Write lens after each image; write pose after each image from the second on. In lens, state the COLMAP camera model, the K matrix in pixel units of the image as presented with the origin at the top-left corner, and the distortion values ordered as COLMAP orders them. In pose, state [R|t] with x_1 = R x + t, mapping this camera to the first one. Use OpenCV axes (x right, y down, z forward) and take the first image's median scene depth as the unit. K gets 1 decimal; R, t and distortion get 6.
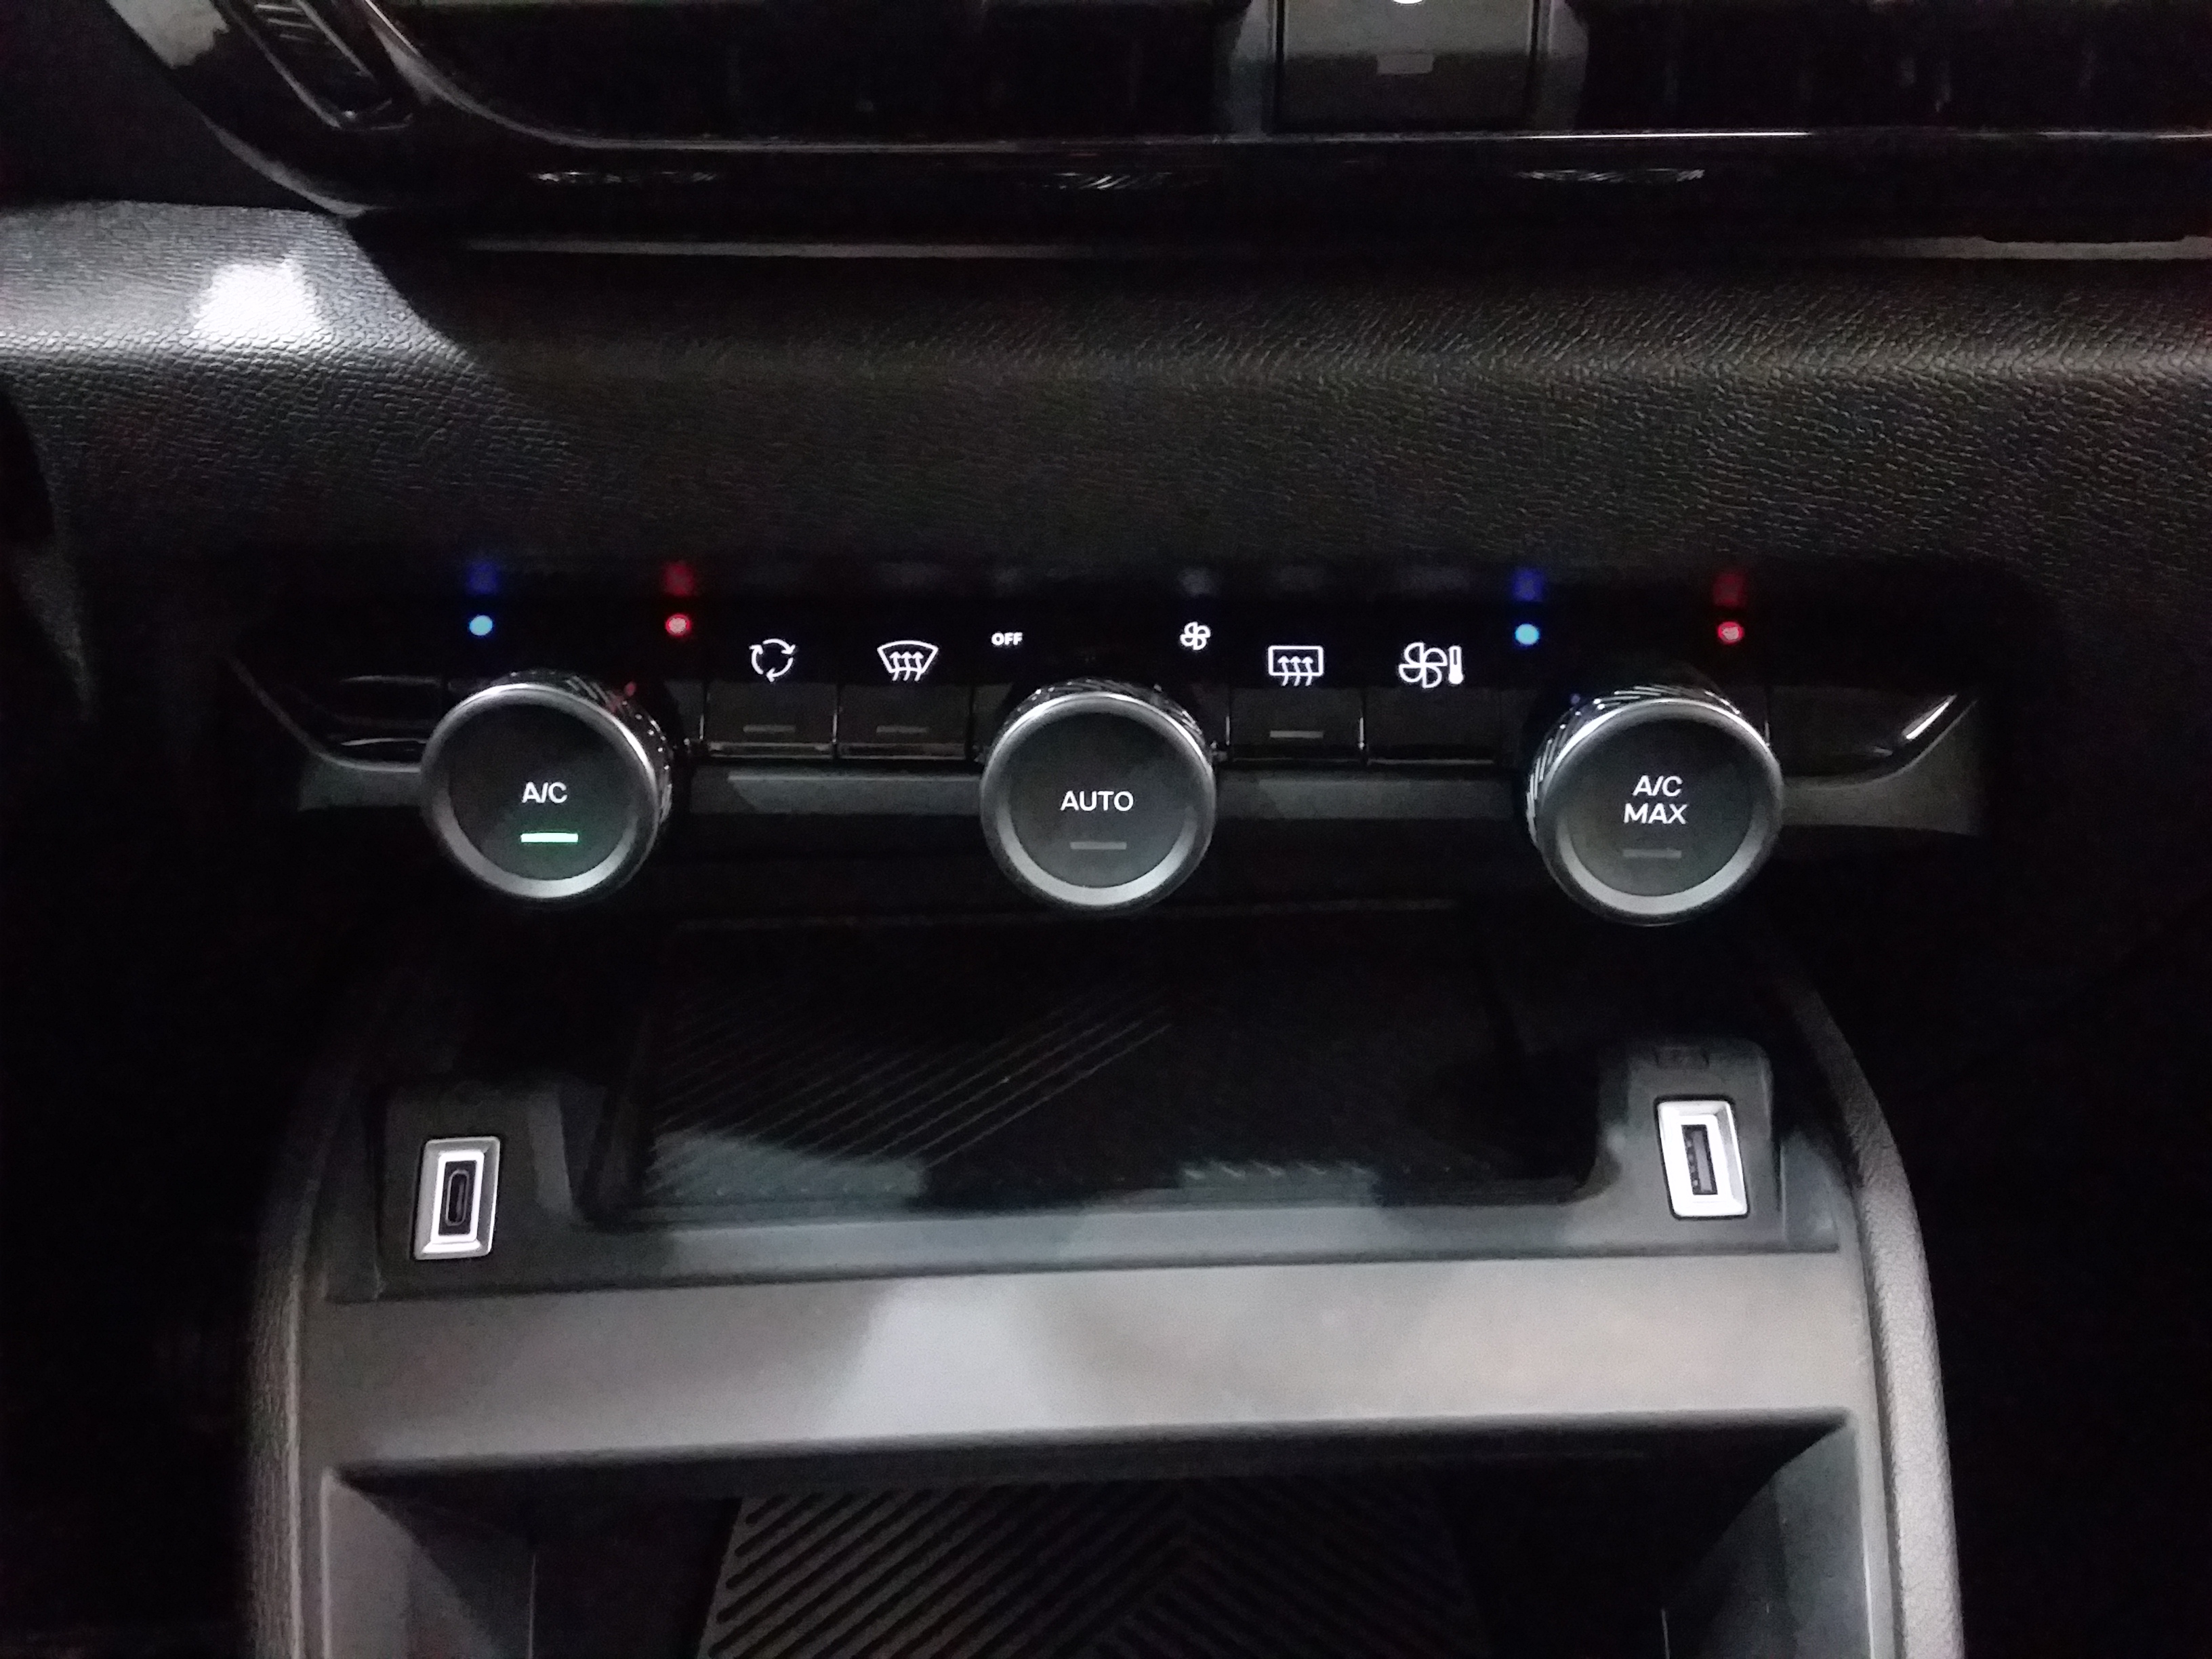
lens RADIAL K [[1797.4, 0, 1106.0], [0, 1797.4, 829.5], [0, 0, 1]] dist [0.143112, -0.235763]
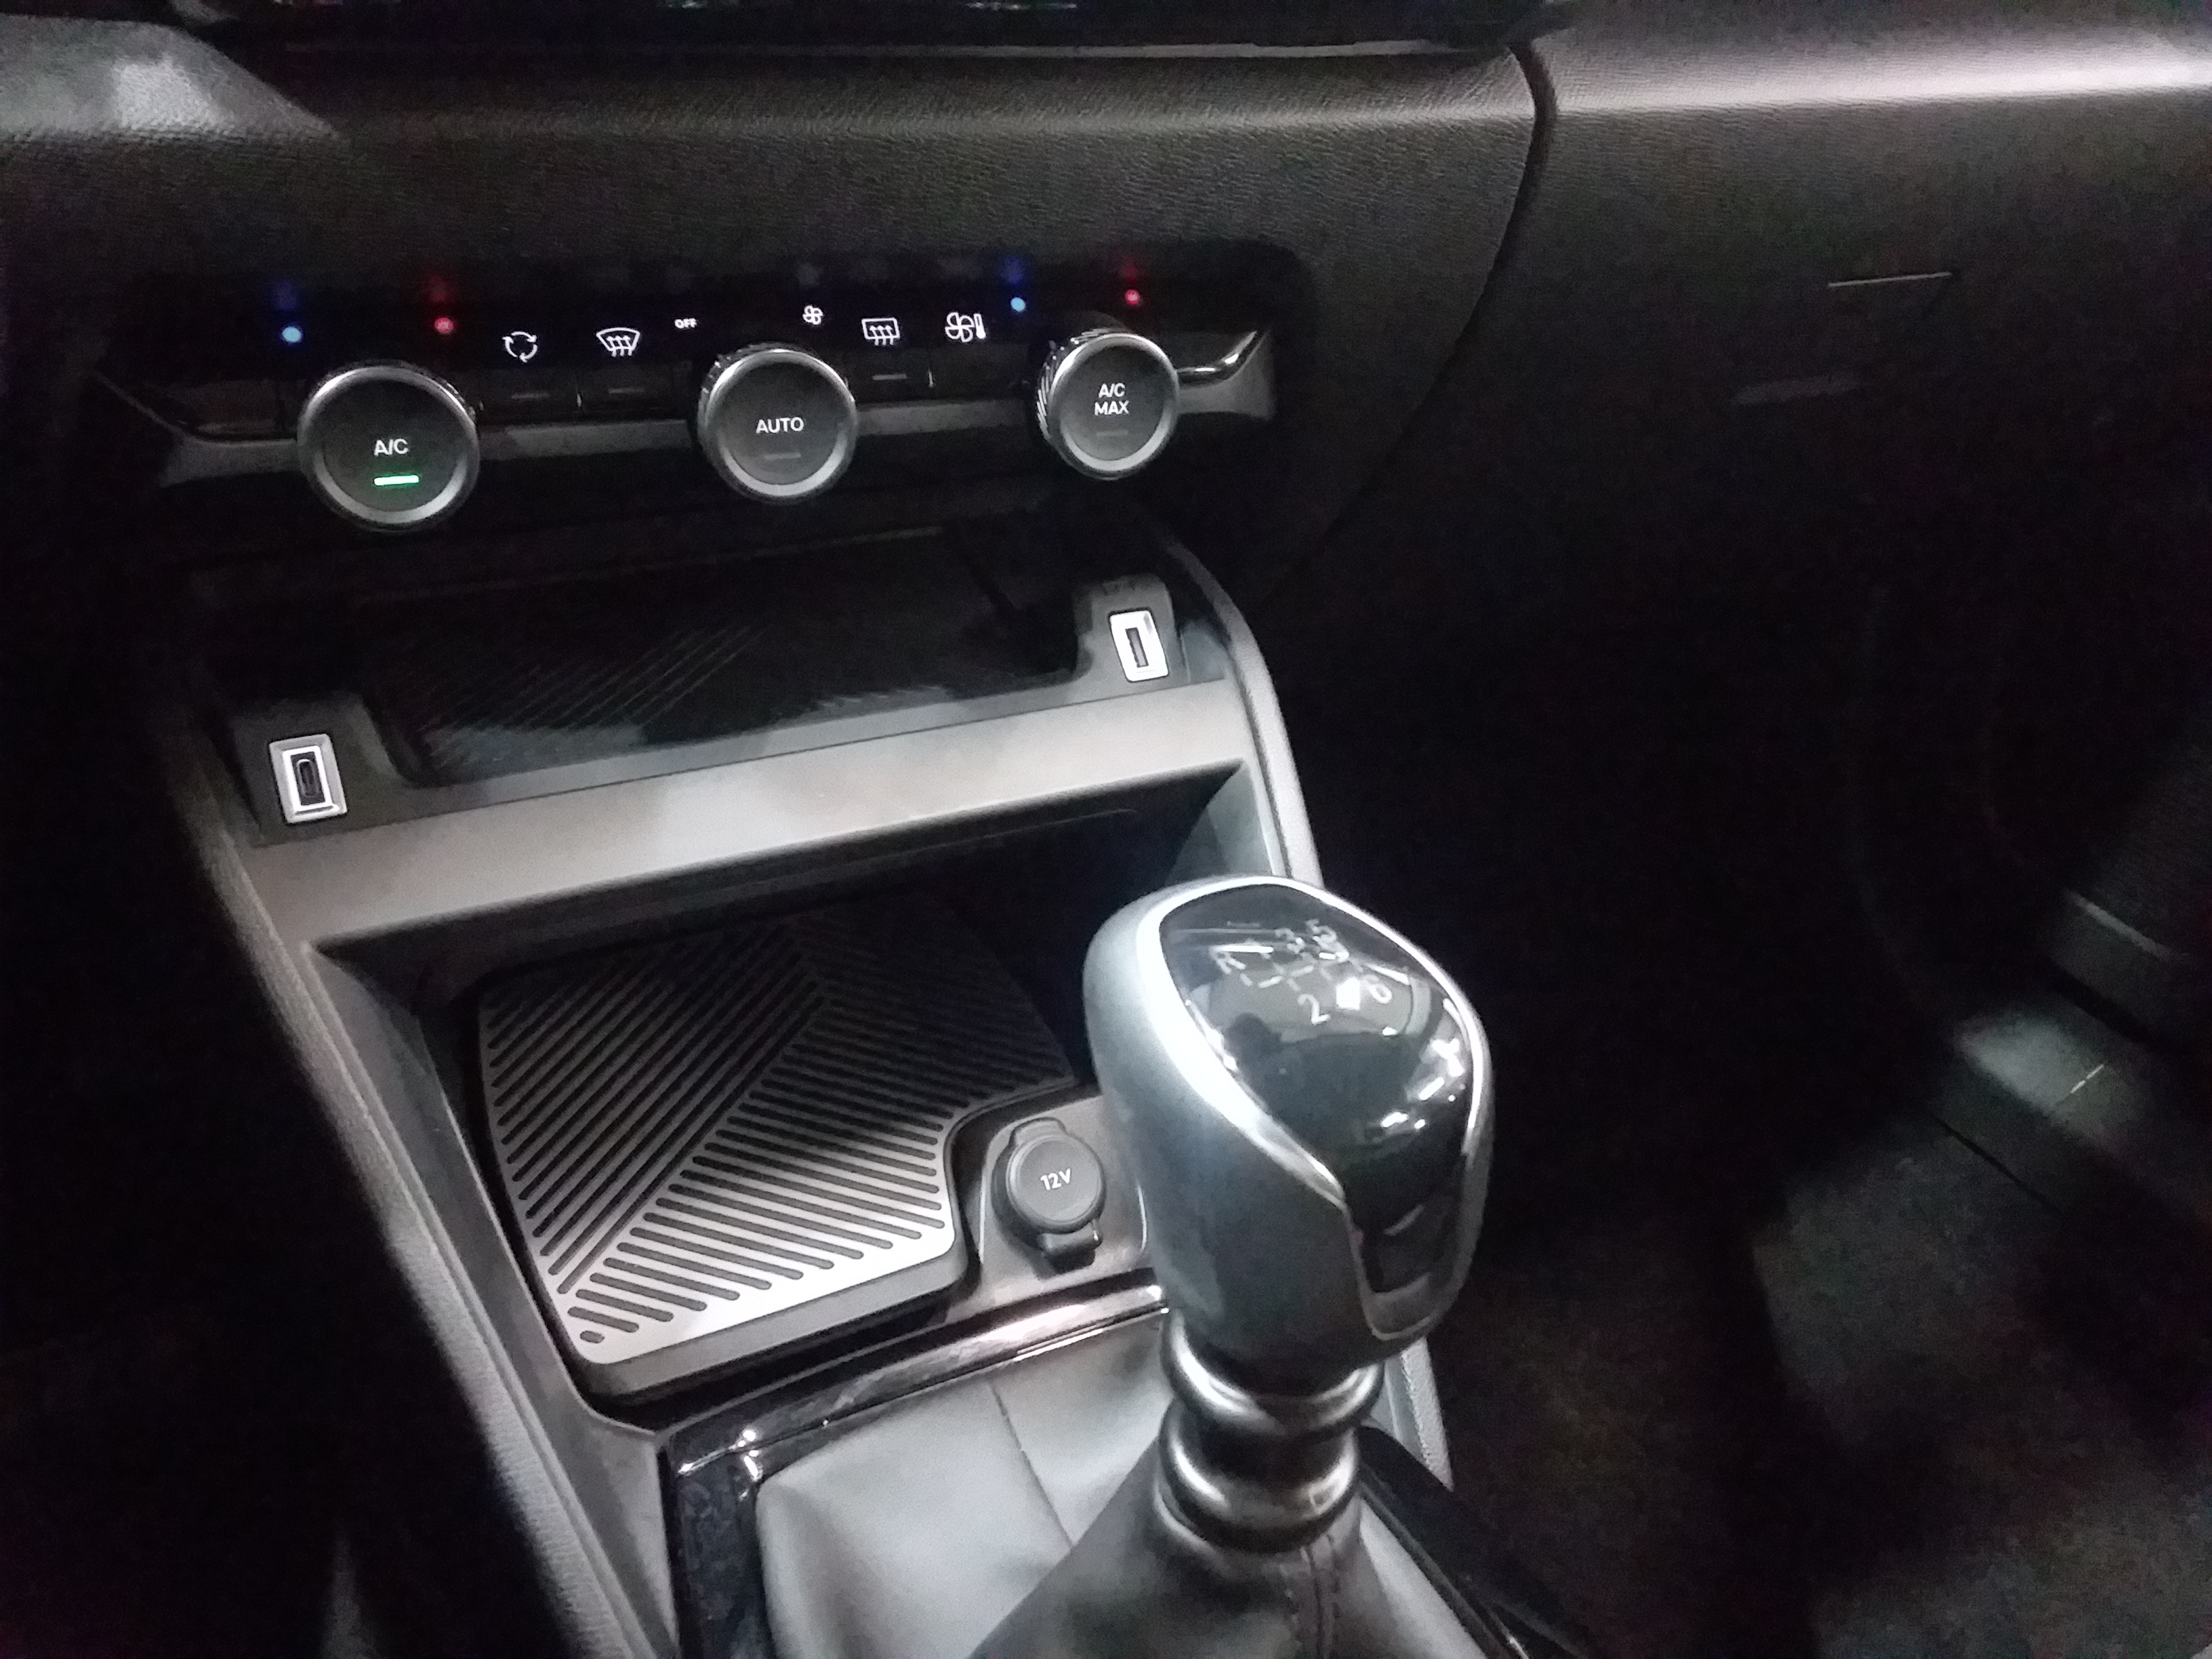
lens RADIAL K [[1797.4, 0, 1106.0], [0, 1797.4, 829.5], [0, 0, 1]] dist [0.143112, -0.235763]
pose [[0.913381, -0.159514, 0.374555, -0.366031], [0.116393, 0.983957, 0.135210, 0.138612], [-0.390114, -0.079902, 0.917293, -0.524092]]
